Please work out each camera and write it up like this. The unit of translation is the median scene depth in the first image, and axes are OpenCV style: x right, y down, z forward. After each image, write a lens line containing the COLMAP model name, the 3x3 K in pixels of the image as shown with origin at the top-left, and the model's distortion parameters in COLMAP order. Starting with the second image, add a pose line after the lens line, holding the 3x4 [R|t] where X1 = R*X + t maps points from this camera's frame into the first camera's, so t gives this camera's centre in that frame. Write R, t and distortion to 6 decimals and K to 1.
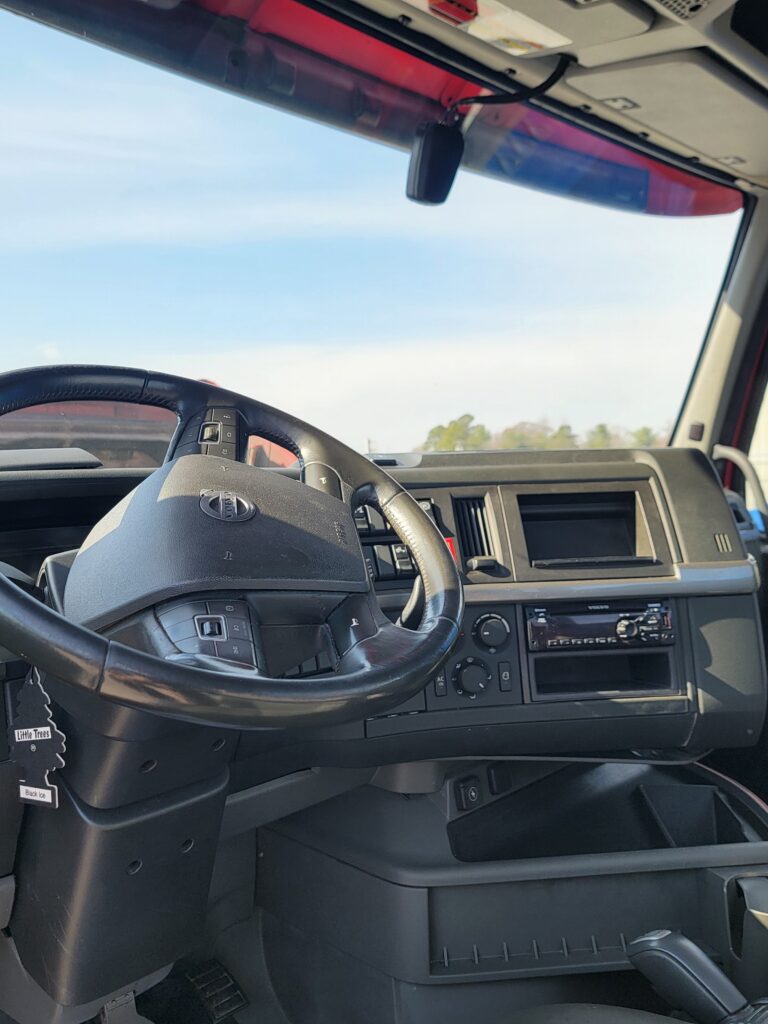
lens RADIAL K [[877.4, 0, 388.4], [0, 877.4, 492.5], [0, 0, 1]] dist [0.079256, -0.102547]
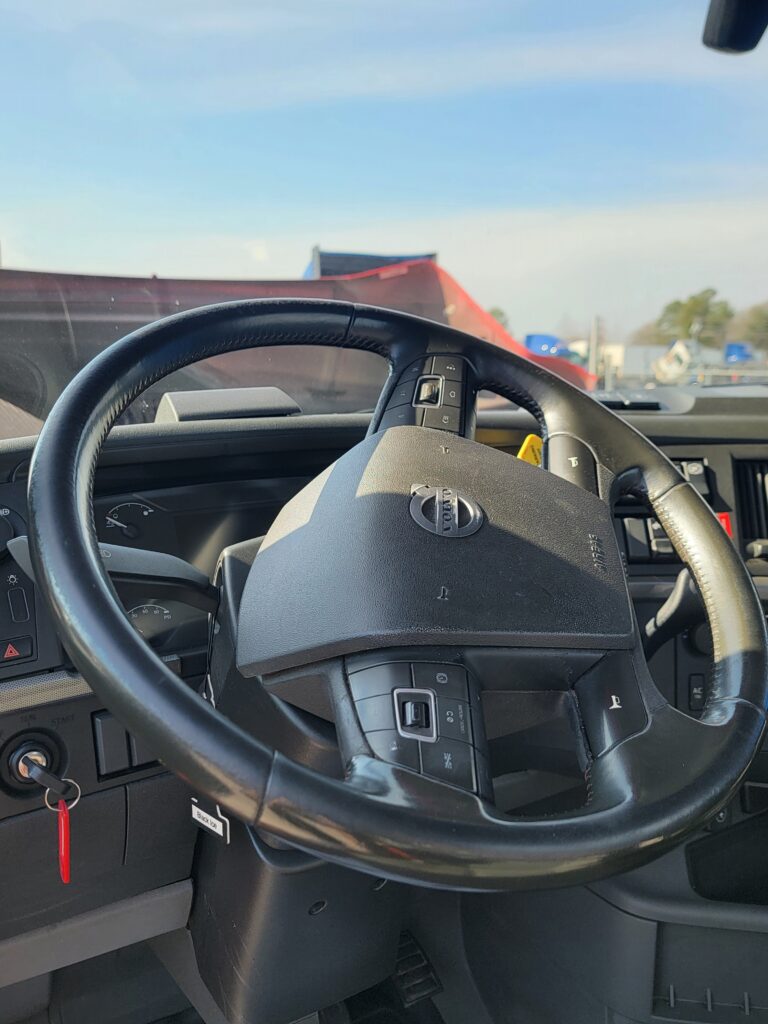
lens RADIAL K [[877.4, 0, 388.4], [0, 877.4, 492.5], [0, 0, 1]] dist [0.079256, -0.102547]
pose [[0.969479, 0.078489, -0.232269, -0.048623], [-0.043415, 0.987359, 0.152439, -0.091068], [0.241298, -0.137702, 0.960632, 0.229626]]
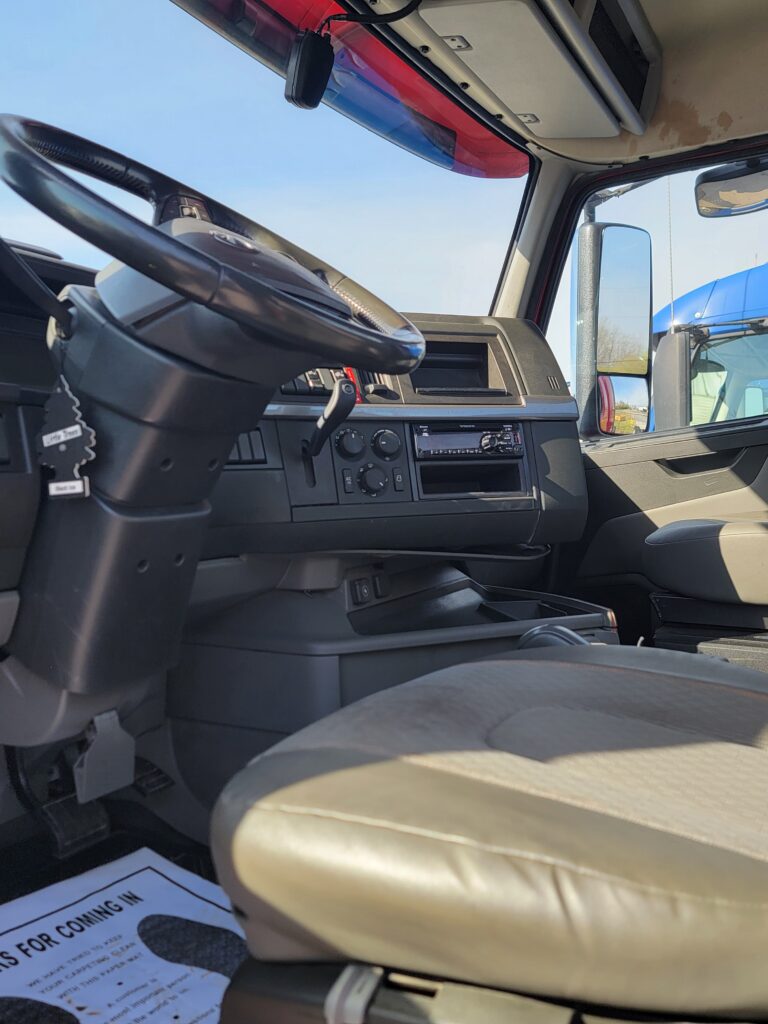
lens RADIAL K [[850.2, 0, 384.0], [0, 850.2, 512.0], [0, 0, 1]] dist [0.044504, -0.002750]
pose [[0.962213, -0.015481, 0.271859, -0.255134], [0.018707, 0.999782, -0.009280, 0.328351], [-0.271656, 0.014015, 0.962292, -0.148977]]
